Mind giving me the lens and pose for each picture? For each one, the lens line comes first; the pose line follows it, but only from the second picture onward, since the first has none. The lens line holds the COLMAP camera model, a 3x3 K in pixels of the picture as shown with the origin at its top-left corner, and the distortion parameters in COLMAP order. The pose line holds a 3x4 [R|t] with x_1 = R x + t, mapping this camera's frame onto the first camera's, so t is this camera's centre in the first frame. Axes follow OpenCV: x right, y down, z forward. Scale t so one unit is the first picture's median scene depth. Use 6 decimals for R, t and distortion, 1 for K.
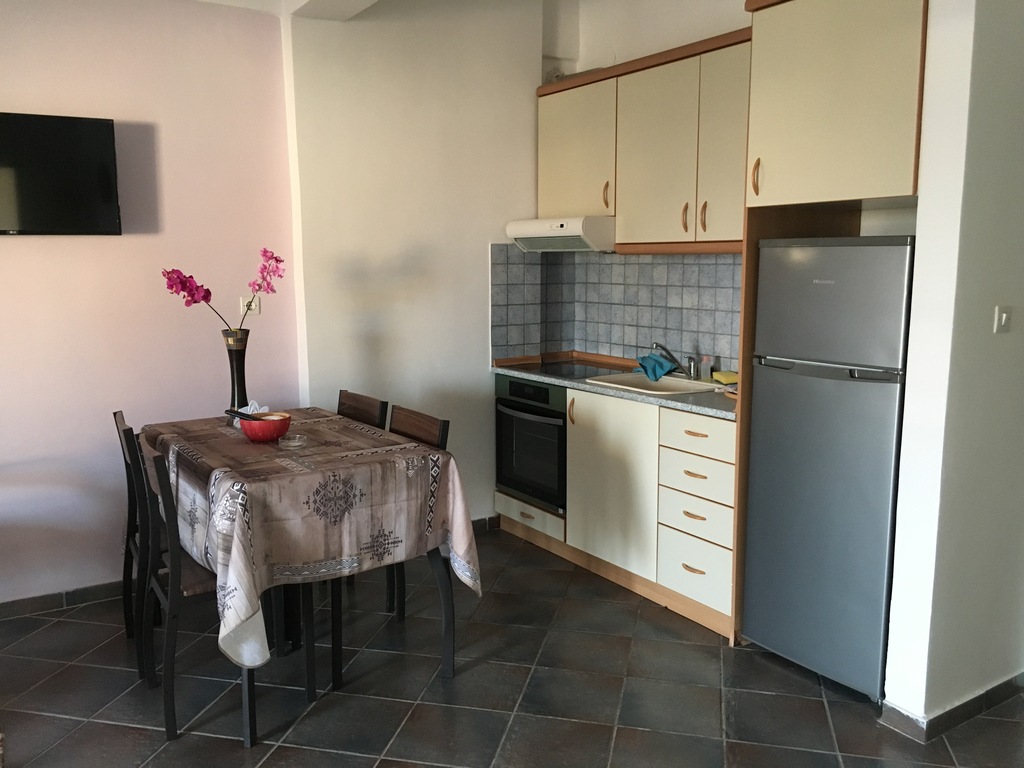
lens RADIAL K [[869.0, 0, 491.1], [0, 869.0, 384.6], [0, 0, 1]] dist [0.086417, -0.104759]
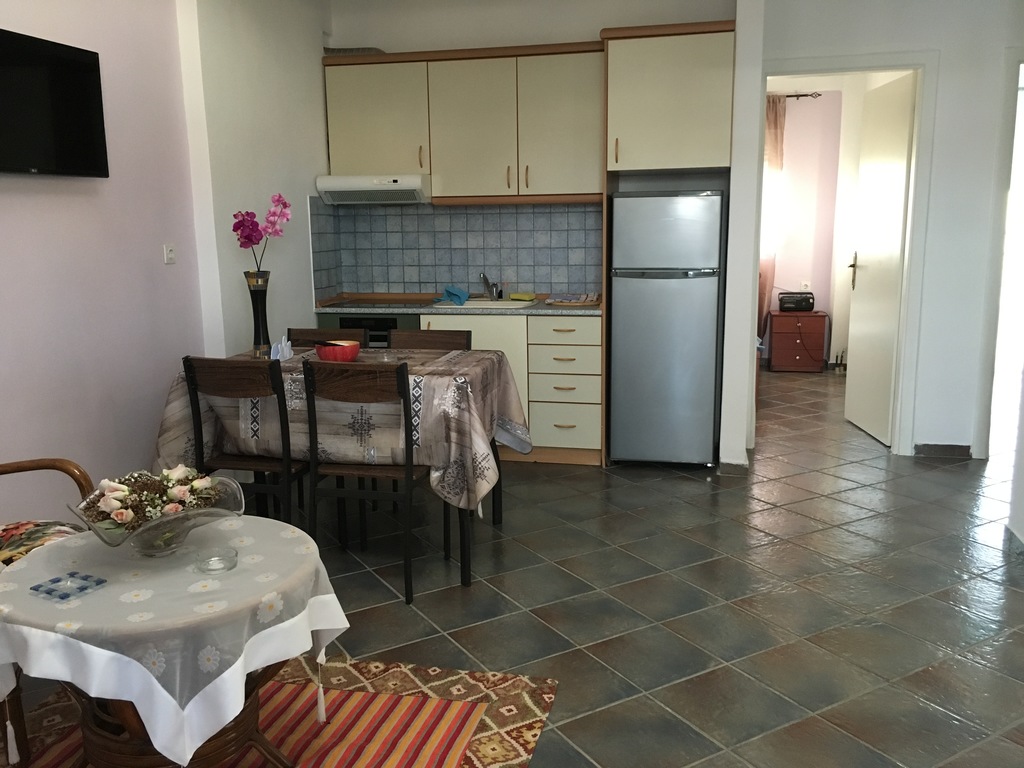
lens RADIAL K [[869.0, 0, 491.1], [0, 869.0, 384.6], [0, 0, 1]] dist [0.086417, -0.104759]
pose [[0.732163, -0.131052, 0.668403, -0.669551], [0.108744, 0.991219, 0.075229, 0.020044], [-0.672392, 0.017604, 0.739985, 0.023076]]
